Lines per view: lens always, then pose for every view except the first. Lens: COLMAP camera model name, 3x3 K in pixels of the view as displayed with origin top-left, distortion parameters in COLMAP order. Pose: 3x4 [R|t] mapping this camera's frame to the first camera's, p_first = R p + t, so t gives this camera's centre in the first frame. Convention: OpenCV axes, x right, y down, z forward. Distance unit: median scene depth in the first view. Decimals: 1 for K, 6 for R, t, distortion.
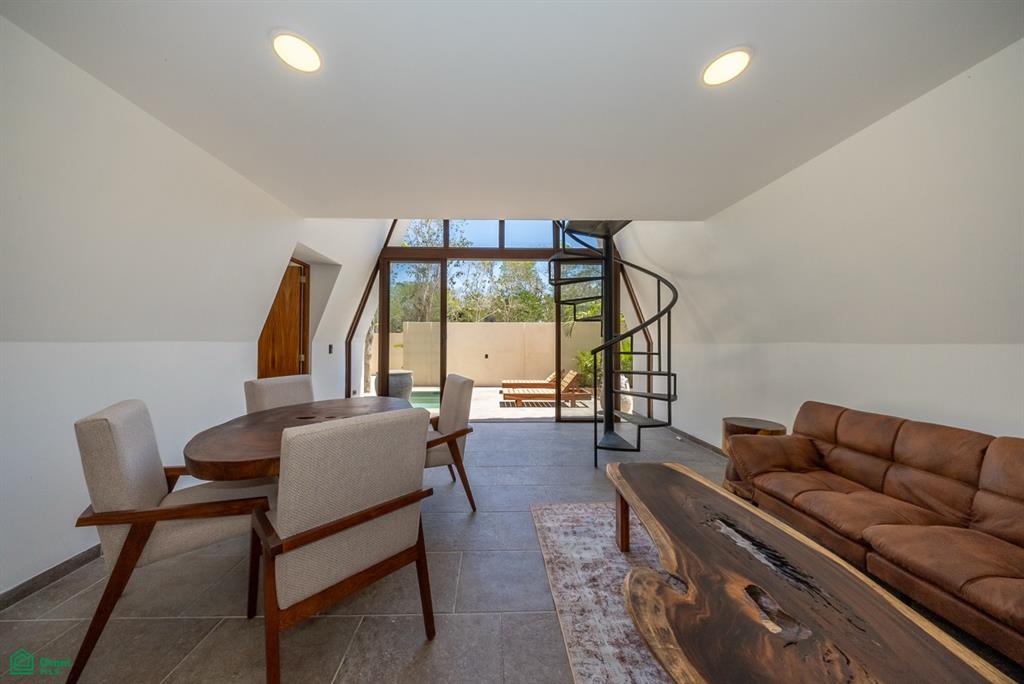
lens RADIAL K [[306.0, 0, 502.6], [0, 306.0, 339.9], [0, 0, 1]] dist [-0.000375, -0.000683]
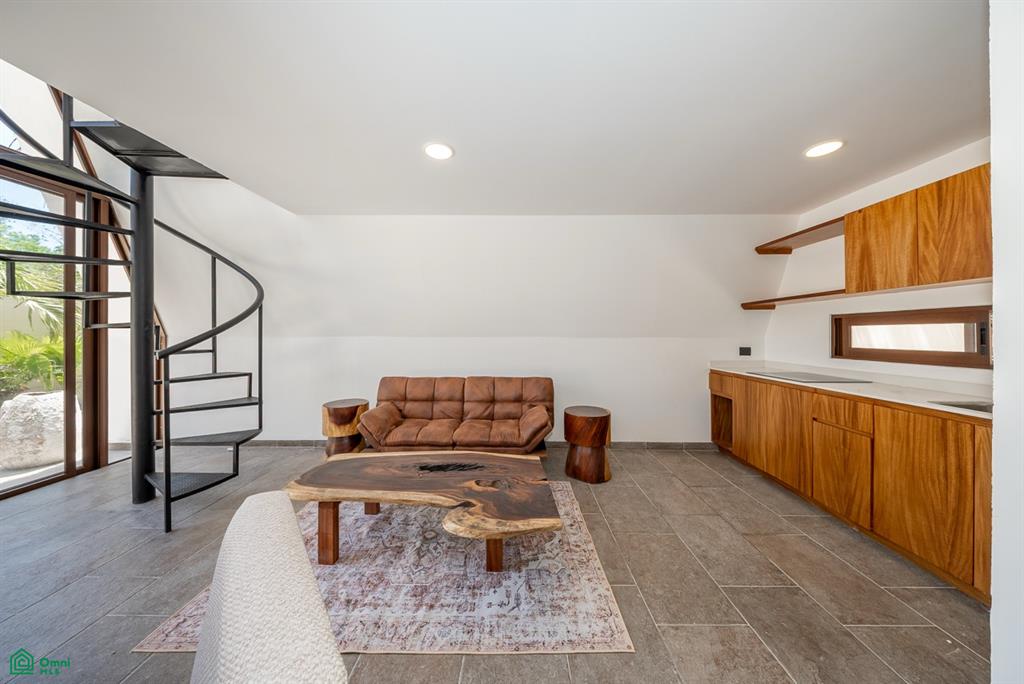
lens RADIAL K [[306.0, 0, 513.6], [0, 306.0, 333.4], [0, 0, 1]] dist [-0.000375, -0.000683]
pose [[0.045696, -0.003395, 0.998950, -0.567429], [-0.009707, 0.999945, 0.003843, -0.023722], [-0.998908, -0.009873, 0.045661, 0.457797]]
